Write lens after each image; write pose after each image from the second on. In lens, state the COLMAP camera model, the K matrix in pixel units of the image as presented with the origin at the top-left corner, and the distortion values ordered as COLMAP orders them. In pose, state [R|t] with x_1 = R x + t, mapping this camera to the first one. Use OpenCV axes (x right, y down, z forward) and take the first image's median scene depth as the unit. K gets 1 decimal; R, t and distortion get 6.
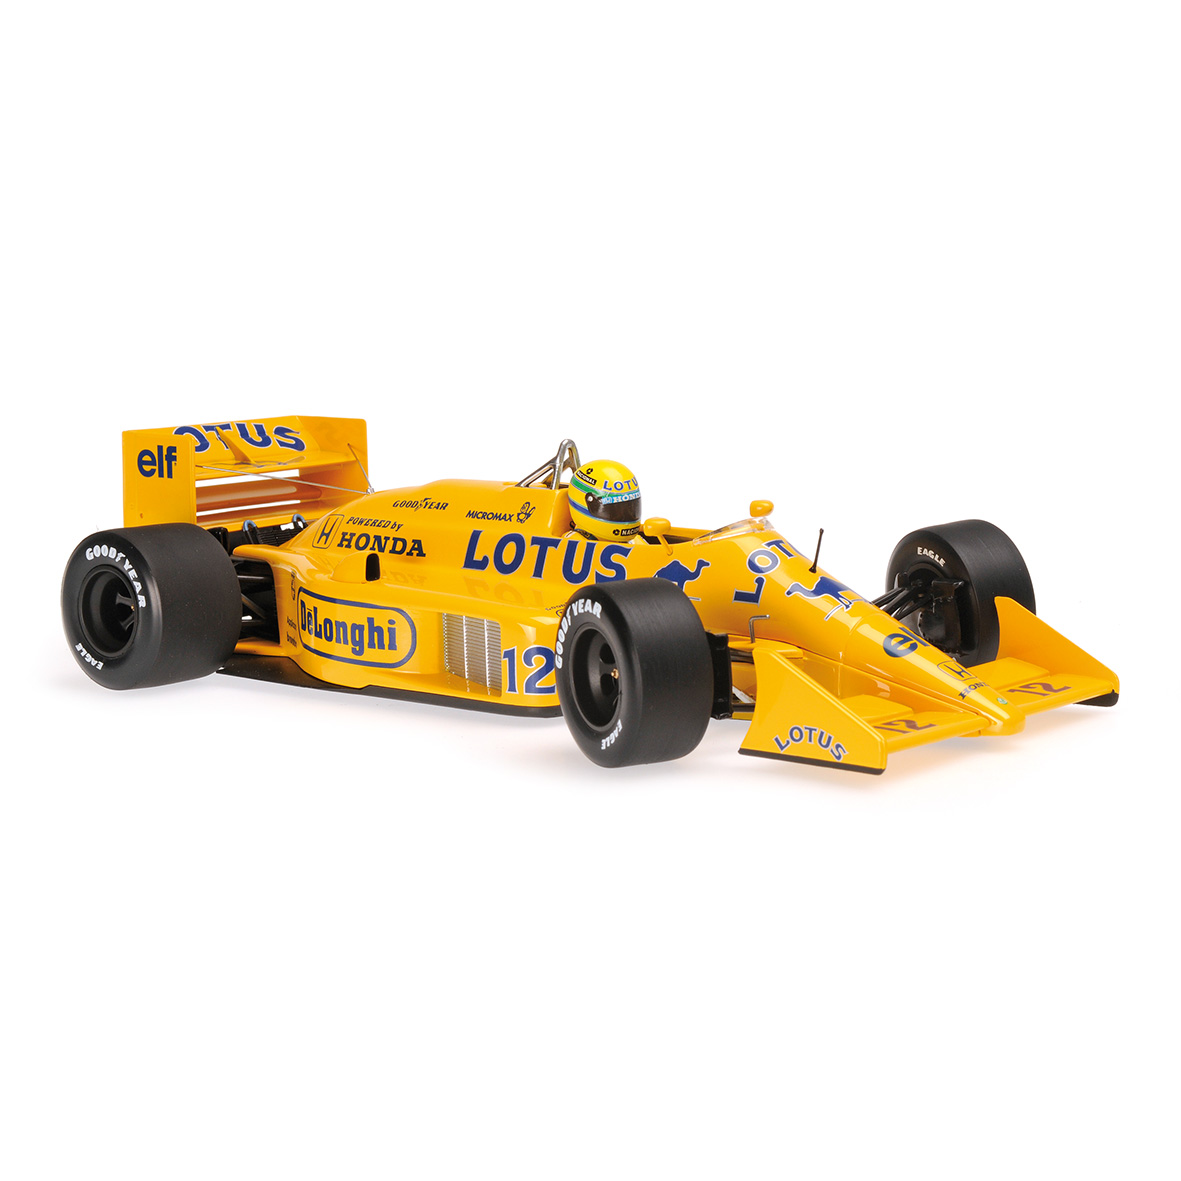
lens RADIAL K [[2753.1, 0, 590.5], [0, 2753.1, 590.5], [0, 0, 1]] dist [0.030325, 0.131840]
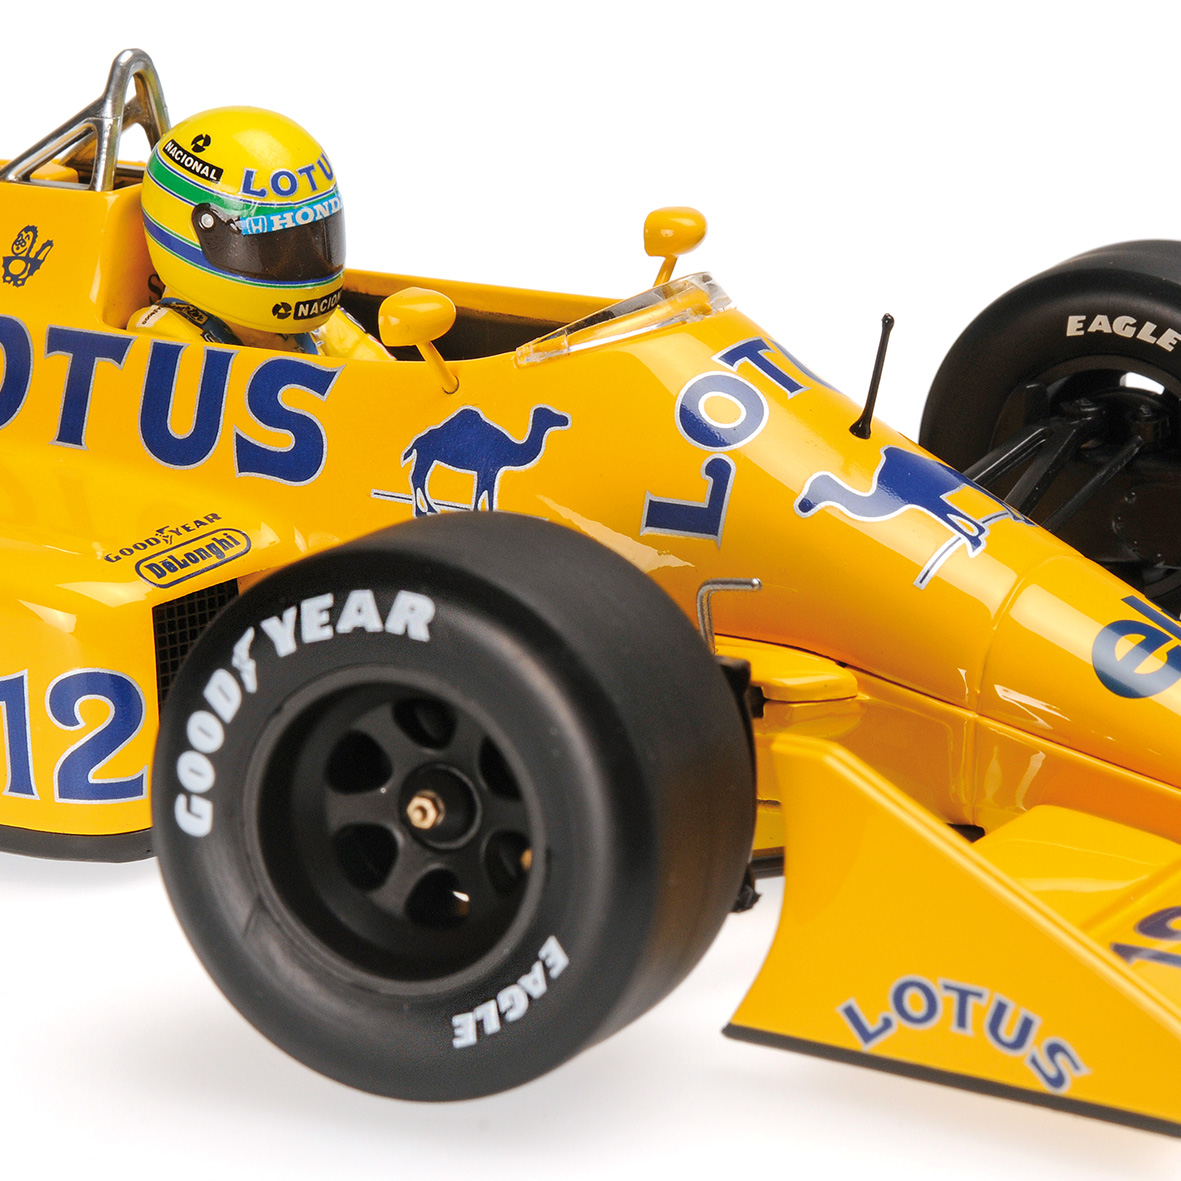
lens RADIAL K [[3786.6, 0, 589.8], [0, 3786.6, 745.2], [0, 0, 1]] dist [-0.045138, -0.741330]
pose [[0.989862, -0.050140, 0.132885, -0.020067], [0.026435, 0.984305, 0.174484, -0.051785], [-0.139548, -0.169202, 0.975652, 0.505201]]
